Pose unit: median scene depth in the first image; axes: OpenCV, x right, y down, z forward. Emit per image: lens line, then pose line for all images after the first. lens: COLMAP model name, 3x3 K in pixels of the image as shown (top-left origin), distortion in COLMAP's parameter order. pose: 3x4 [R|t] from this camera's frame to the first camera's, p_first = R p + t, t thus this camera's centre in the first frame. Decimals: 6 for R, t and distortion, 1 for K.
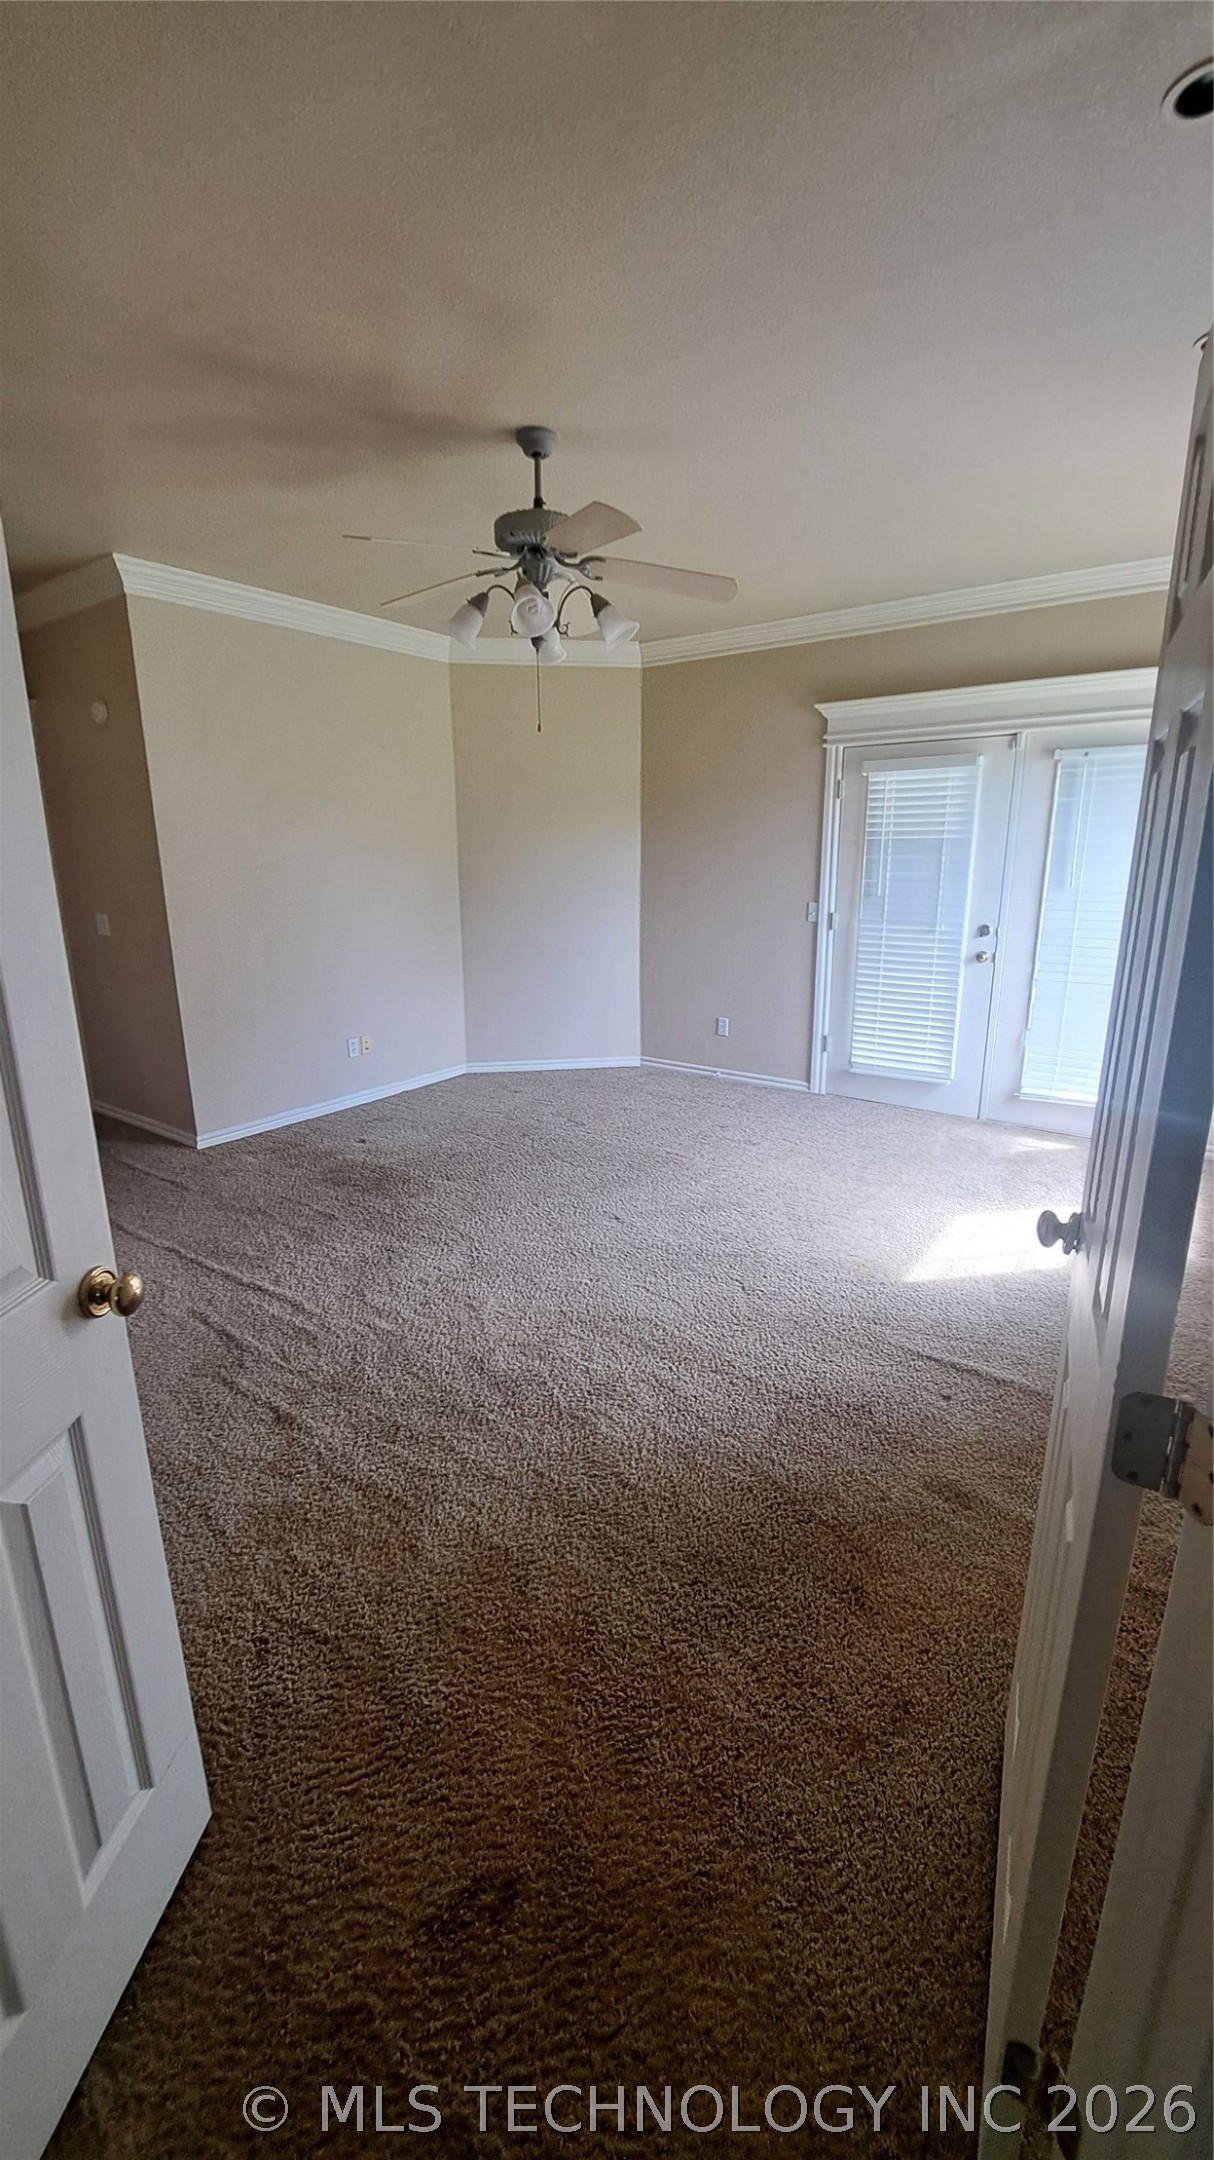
lens RADIAL K [[861.6, 0, 609.8], [0, 861.6, 1068.9], [0, 0, 1]] dist [-0.009171, -0.002983]
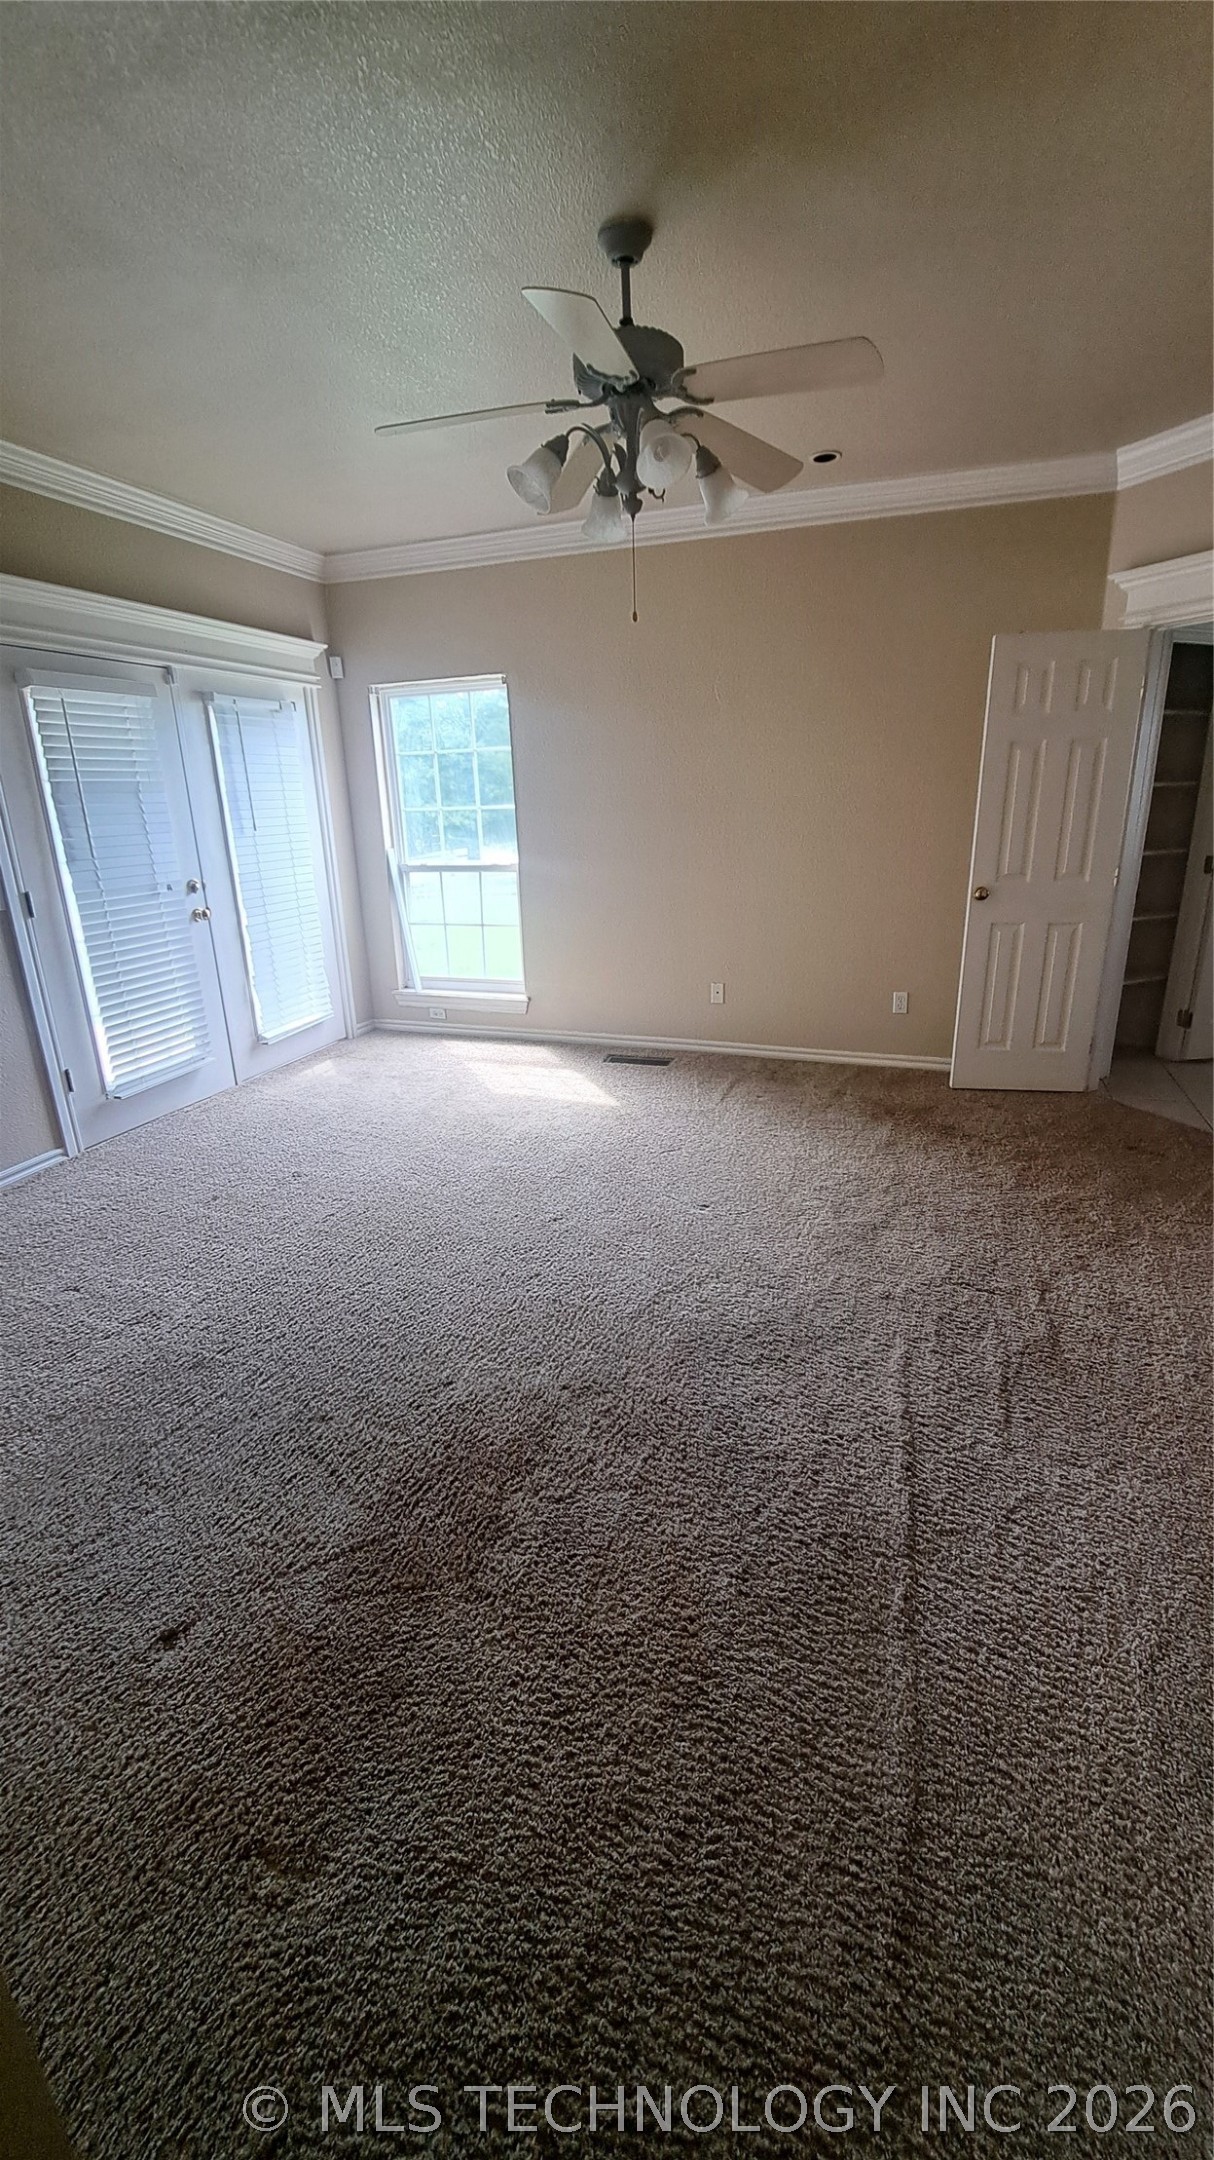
lens RADIAL K [[861.6, 0, 611.5], [0, 861.6, 1086.6], [0, 0, 1]] dist [-0.009171, -0.002983]
pose [[-0.285997, -0.291867, 0.912699, -0.583844], [0.264168, 0.891558, 0.367885, -0.189074], [-0.921097, 0.346320, -0.177881, 0.822516]]
